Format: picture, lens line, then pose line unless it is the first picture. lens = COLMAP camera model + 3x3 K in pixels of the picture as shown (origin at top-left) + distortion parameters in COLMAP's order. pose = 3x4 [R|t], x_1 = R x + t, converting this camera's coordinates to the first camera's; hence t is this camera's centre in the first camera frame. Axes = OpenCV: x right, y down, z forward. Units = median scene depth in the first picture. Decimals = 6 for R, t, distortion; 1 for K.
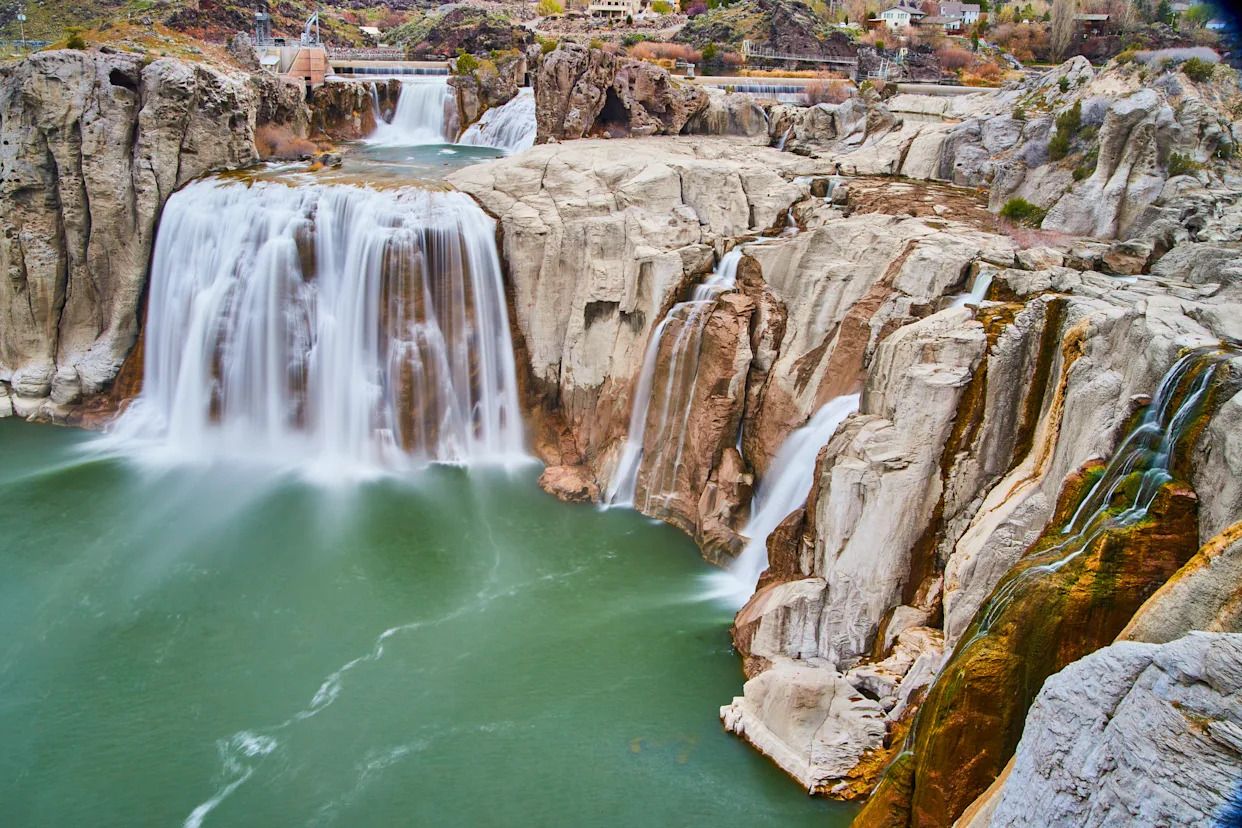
lens RADIAL K [[1150.2, 0, 590.8], [0, 1150.2, 415.1], [0, 0, 1]] dist [-0.035225, 0.000000]
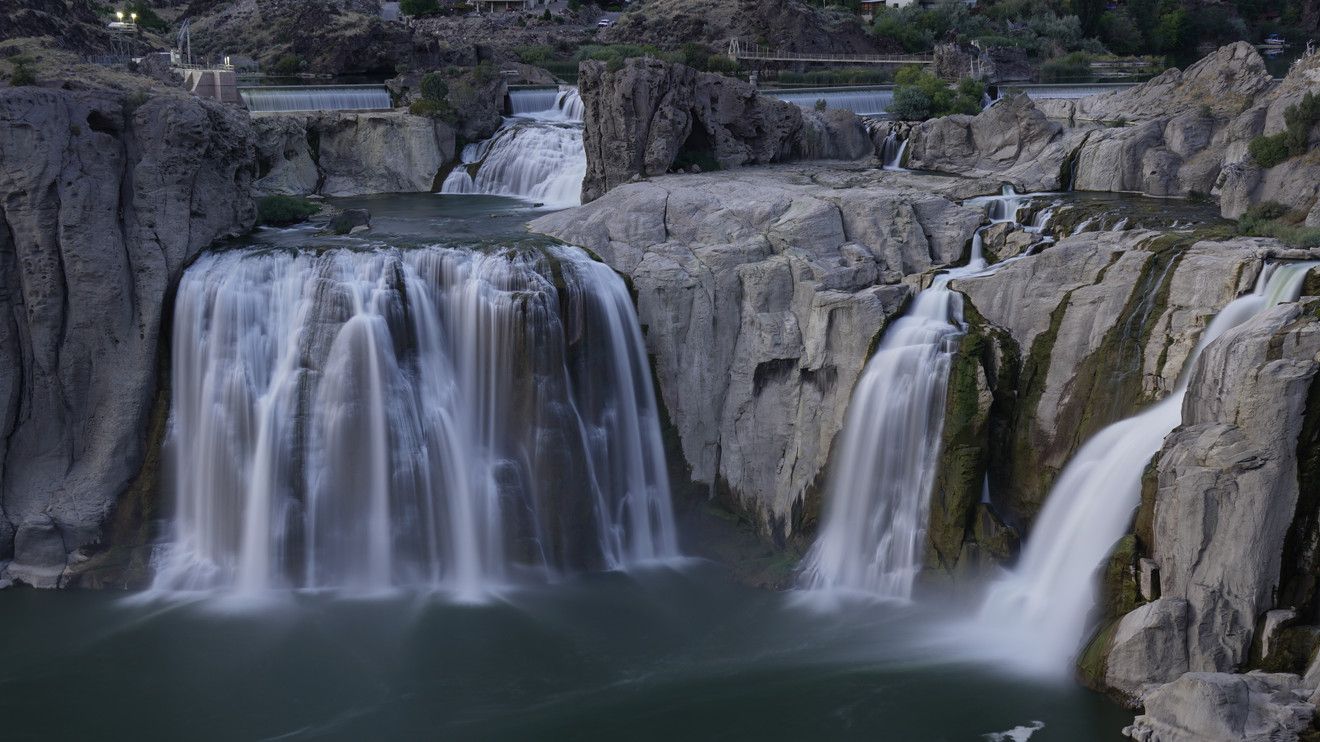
lens RADIAL K [[1958.6, 0, 647.6], [0, 1958.6, 460.2], [0, 0, 1]] dist [0.146969, 0.000000]
pose [[0.965201, -0.091160, 0.245106, -0.406223], [0.113765, 0.990308, -0.079678, 0.071686], [-0.235467, 0.104790, 0.966217, -0.333118]]
